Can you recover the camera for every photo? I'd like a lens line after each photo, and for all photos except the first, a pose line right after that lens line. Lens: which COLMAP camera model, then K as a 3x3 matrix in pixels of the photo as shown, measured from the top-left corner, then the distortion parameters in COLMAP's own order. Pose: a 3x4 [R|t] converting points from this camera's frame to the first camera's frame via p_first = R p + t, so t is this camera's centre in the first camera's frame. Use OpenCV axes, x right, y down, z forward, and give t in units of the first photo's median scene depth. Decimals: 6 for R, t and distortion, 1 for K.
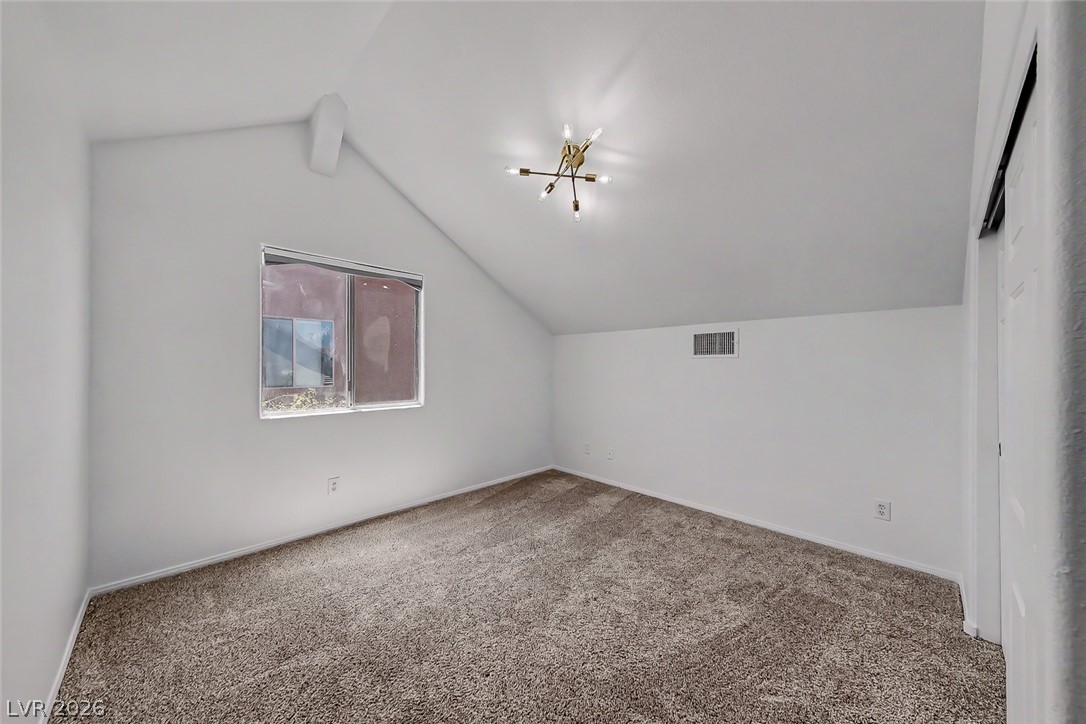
lens RADIAL K [[374.8, 0, 542.3], [0, 374.8, 364.6], [0, 0, 1]] dist [0.007247, -0.000970]
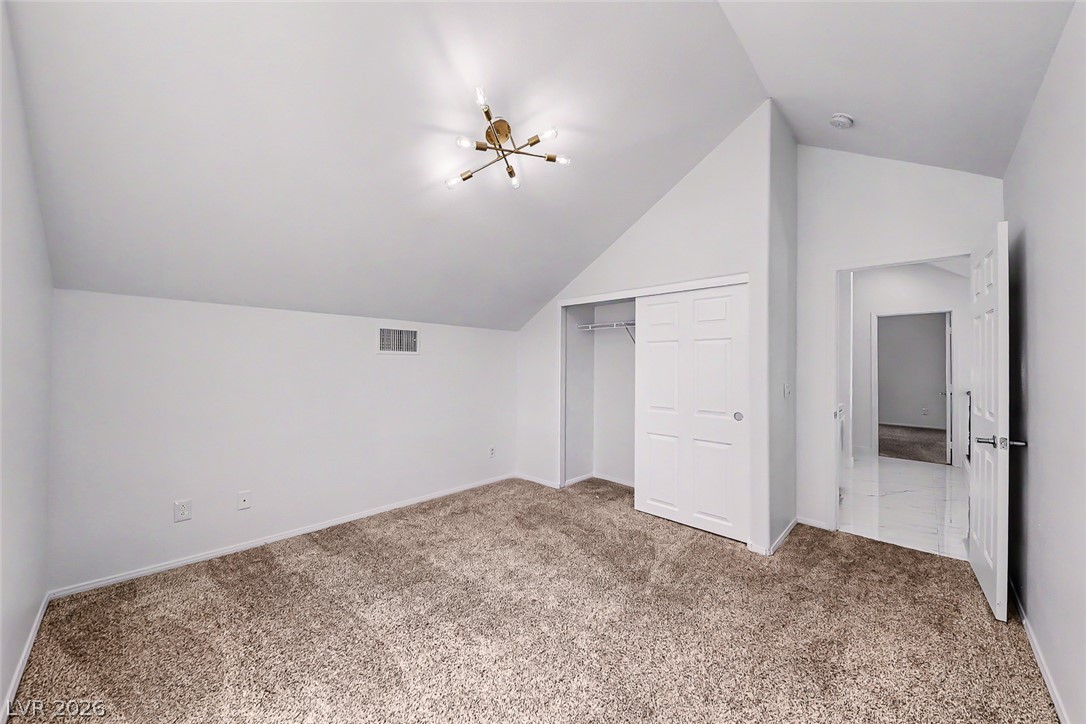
lens RADIAL K [[374.8, 0, 549.1], [0, 374.8, 365.1], [0, 0, 1]] dist [0.007247, -0.000970]
pose [[-0.039981, 0.004368, 0.999191, -0.589095], [-0.016996, 0.999843, -0.005051, 0.010058], [-0.999056, -0.017184, -0.039900, 0.658810]]
